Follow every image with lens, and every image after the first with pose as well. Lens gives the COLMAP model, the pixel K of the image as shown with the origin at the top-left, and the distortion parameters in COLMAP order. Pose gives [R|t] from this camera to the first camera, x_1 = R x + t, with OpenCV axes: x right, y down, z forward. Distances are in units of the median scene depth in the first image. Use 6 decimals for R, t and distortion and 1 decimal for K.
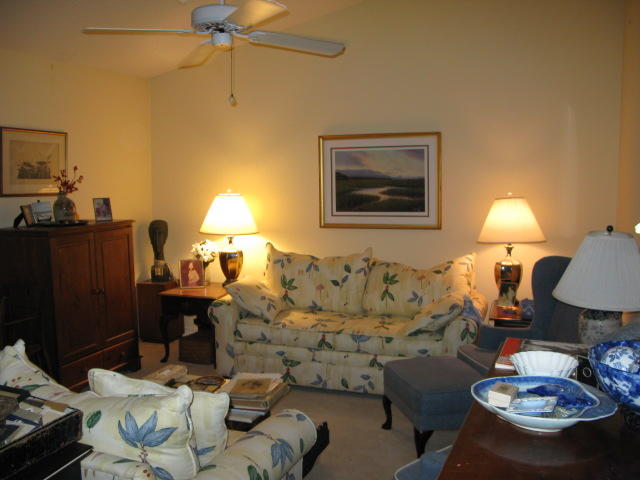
lens RADIAL K [[637.5, 0, 319.0], [0, 637.5, 238.8], [0, 0, 1]] dist [-0.128214, 0.000000]
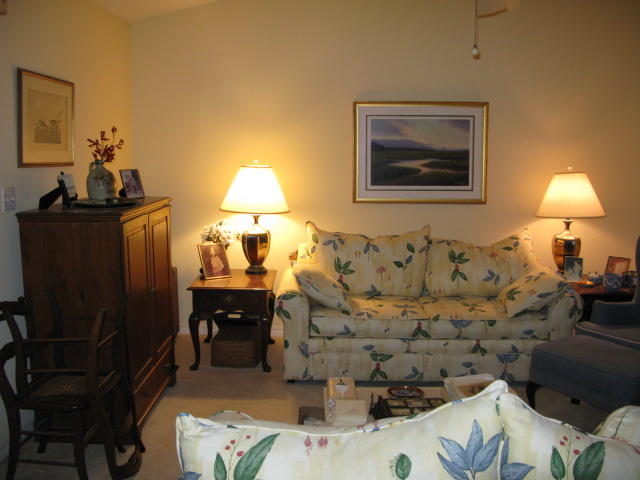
lens RADIAL K [[637.5, 0, 319.7], [0, 637.5, 241.6], [0, 0, 1]] dist [-0.128214, 0.000000]
pose [[0.941563, -0.032947, 0.335223, -0.396090], [0.016518, 0.998524, 0.051745, -0.012403], [-0.336433, -0.043184, 0.940717, 0.190084]]
